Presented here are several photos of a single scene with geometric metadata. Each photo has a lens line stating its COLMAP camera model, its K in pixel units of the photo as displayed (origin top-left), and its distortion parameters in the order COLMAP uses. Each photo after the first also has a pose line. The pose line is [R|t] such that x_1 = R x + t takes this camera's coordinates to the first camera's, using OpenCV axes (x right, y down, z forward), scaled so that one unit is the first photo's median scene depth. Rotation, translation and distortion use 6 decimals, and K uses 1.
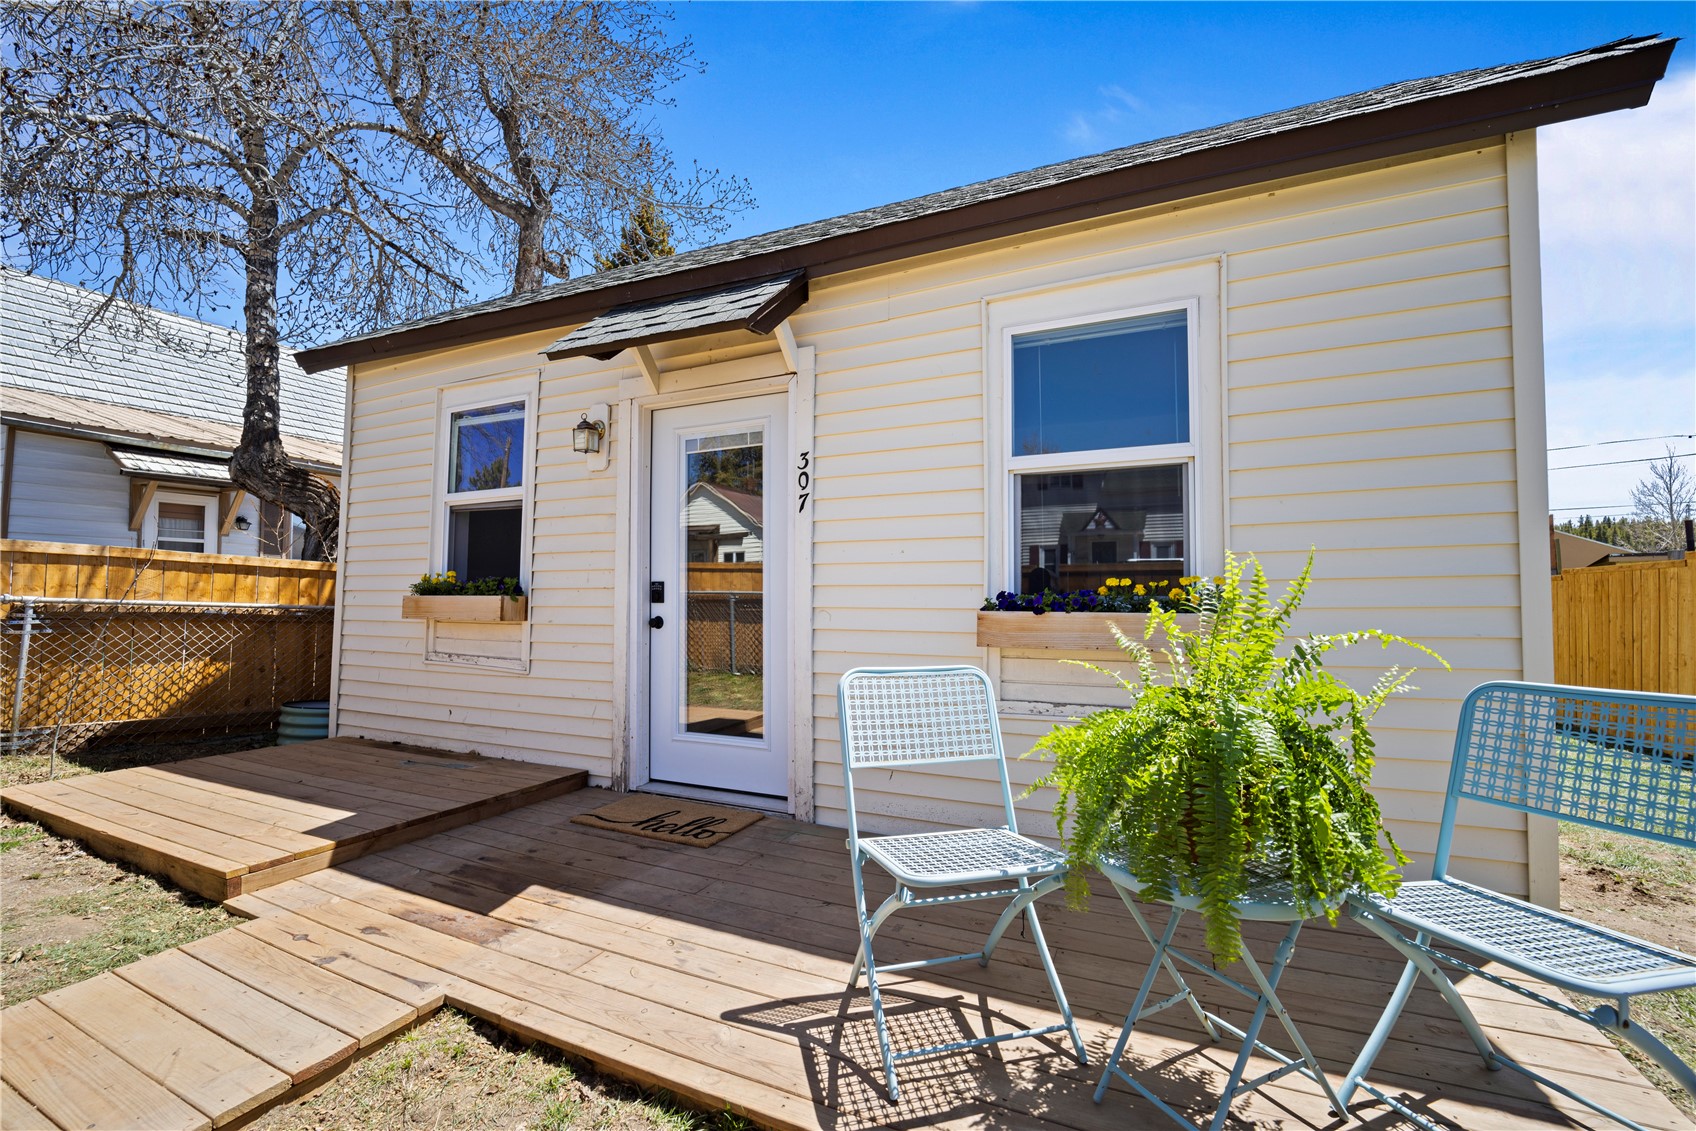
lens RADIAL K [[697.5, 0, 848.0], [0, 697.5, 565.5], [0, 0, 1]] dist [-0.021735, 0.000488]
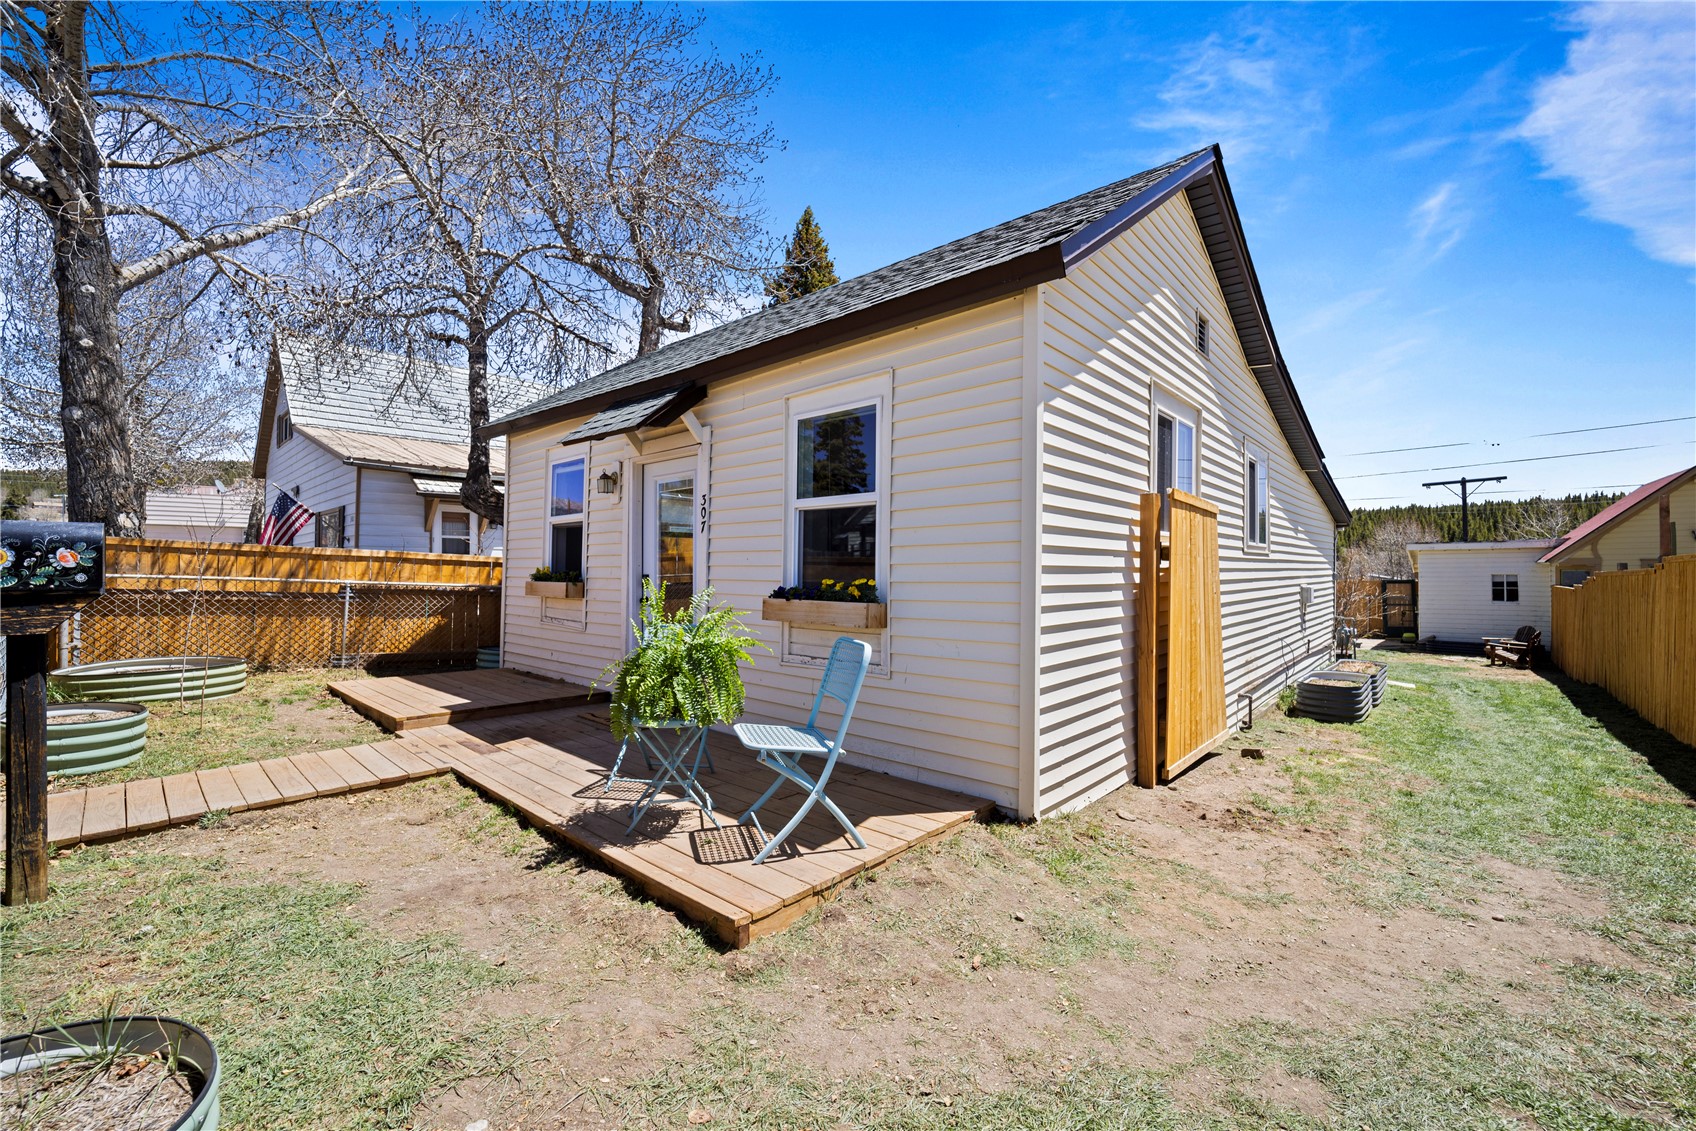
lens RADIAL K [[677.6, 0, 847.0], [0, 677.6, 568.9], [0, 0, 1]] dist [-0.020783, 0.000055]
pose [[0.956871, 0.003695, -0.290490, 0.590086], [0.007384, 0.999287, 0.037032, -0.042023], [0.290420, -0.037580, 0.956161, -0.320373]]
